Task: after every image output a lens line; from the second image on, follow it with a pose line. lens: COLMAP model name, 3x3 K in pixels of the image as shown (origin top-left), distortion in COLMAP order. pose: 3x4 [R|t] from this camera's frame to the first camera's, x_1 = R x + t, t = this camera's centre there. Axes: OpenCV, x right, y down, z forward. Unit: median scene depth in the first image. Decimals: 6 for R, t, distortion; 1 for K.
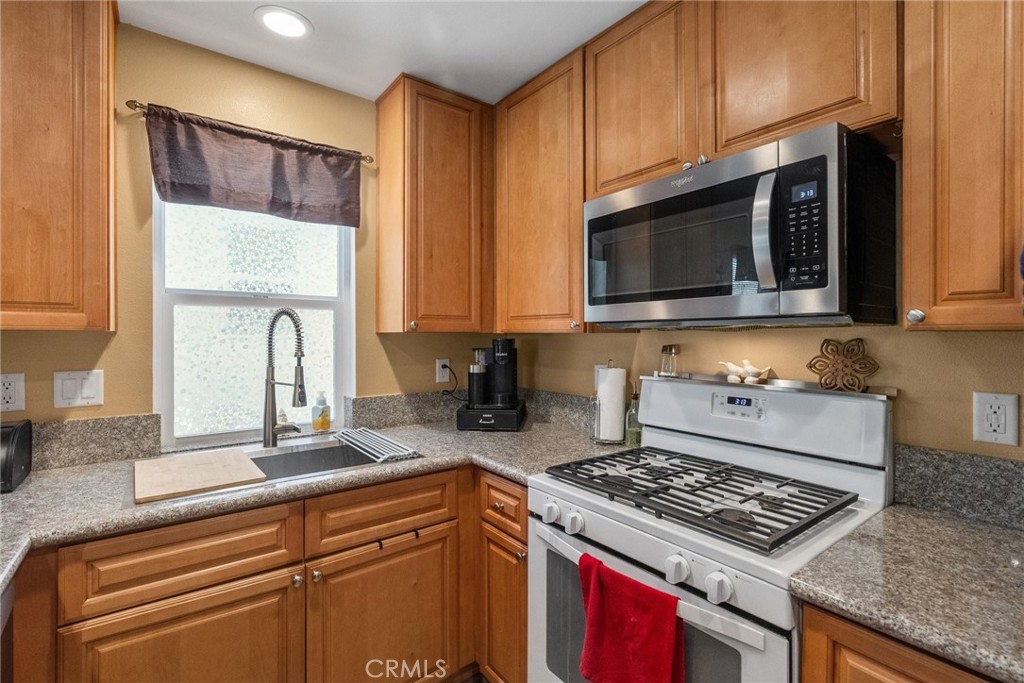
lens RADIAL K [[463.2, 0, 512.0], [0, 463.2, 336.3], [0, 0, 1]] dist [-0.002812, 0.000198]
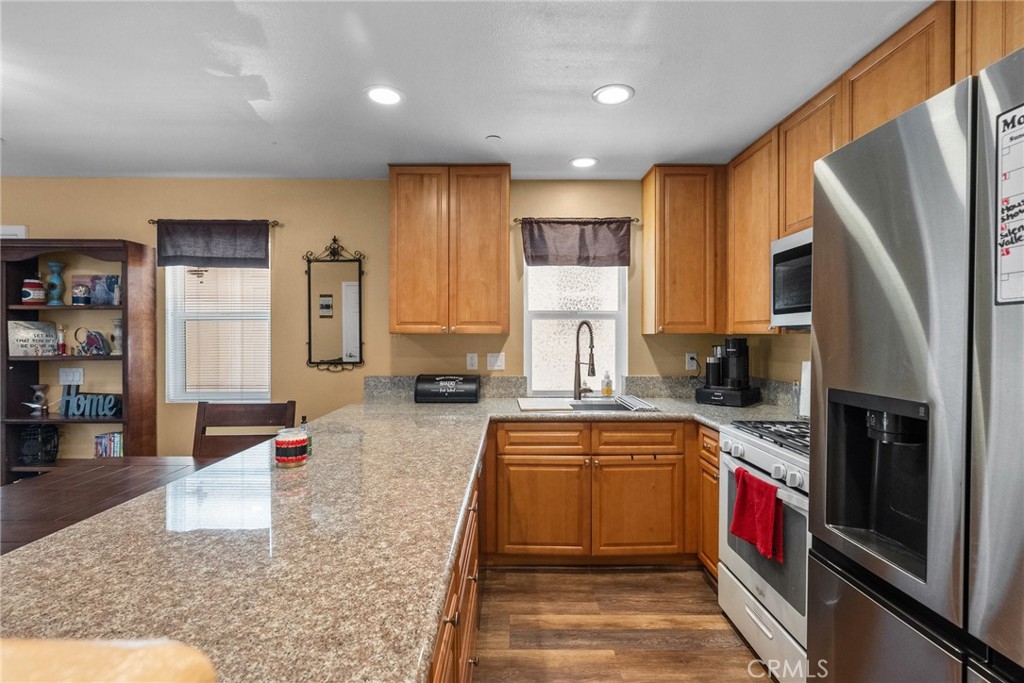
lens RADIAL K [[465.3, 0, 517.8], [0, 465.3, 340.0], [0, 0, 1]] dist [0.000835, 0.000640]
pose [[0.803643, 0.004434, -0.595096, 0.347516], [0.000012, 0.999972, 0.007467, 0.000324], [0.595112, -0.006008, 0.803620, -0.556053]]
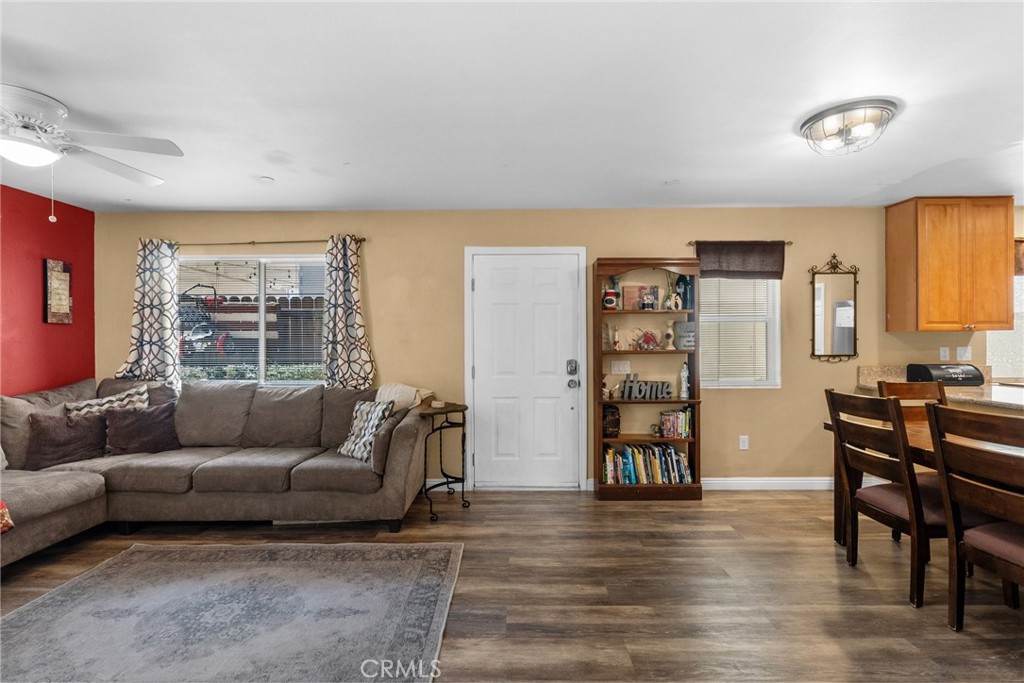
lens RADIAL K [[465.3, 0, 517.8], [0, 465.3, 340.0], [0, 0, 1]] dist [0.000835, 0.000640]
pose [[0.796944, -0.006805, -0.604014, -1.187356], [0.004897, 0.999976, -0.004805, 0.032162], [0.604033, 0.000872, 0.796959, -2.257711]]
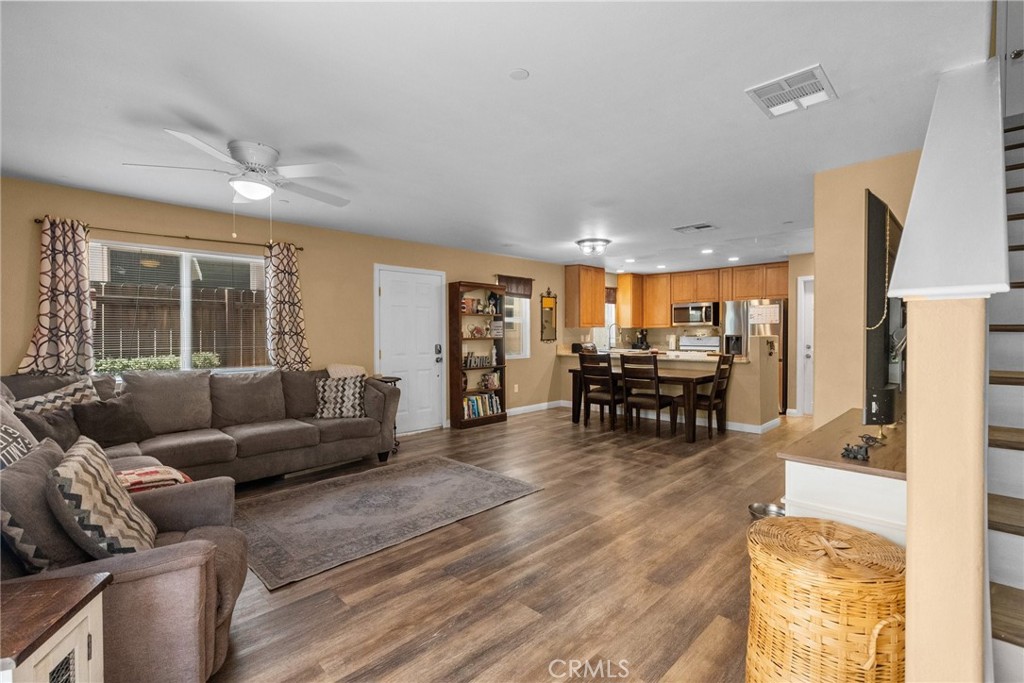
lens RADIAL K [[465.3, 0, 517.8], [0, 465.3, 340.0], [0, 0, 1]] dist [0.000835, 0.000640]
pose [[0.988076, -0.009113, 0.153695, -2.302347], [0.006754, 0.999851, 0.015866, 0.035366], [-0.153817, -0.014639, 0.987991, -3.834330]]
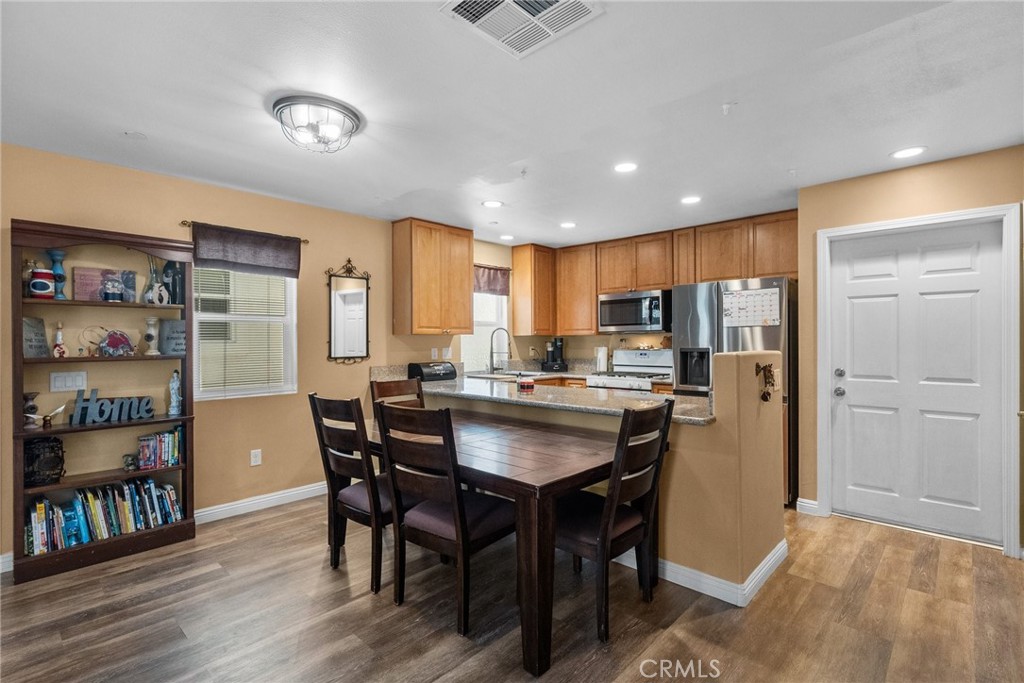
lens RADIAL K [[483.1, 0, 512.0], [0, 483.1, 341.5], [0, 0, 1]] dist [0.000269, 0.000477]
pose [[0.984582, -0.007332, 0.174770, -0.947503], [0.007507, 0.999972, -0.000341, 0.032016], [-0.174762, 0.001648, 0.984609, -2.043607]]
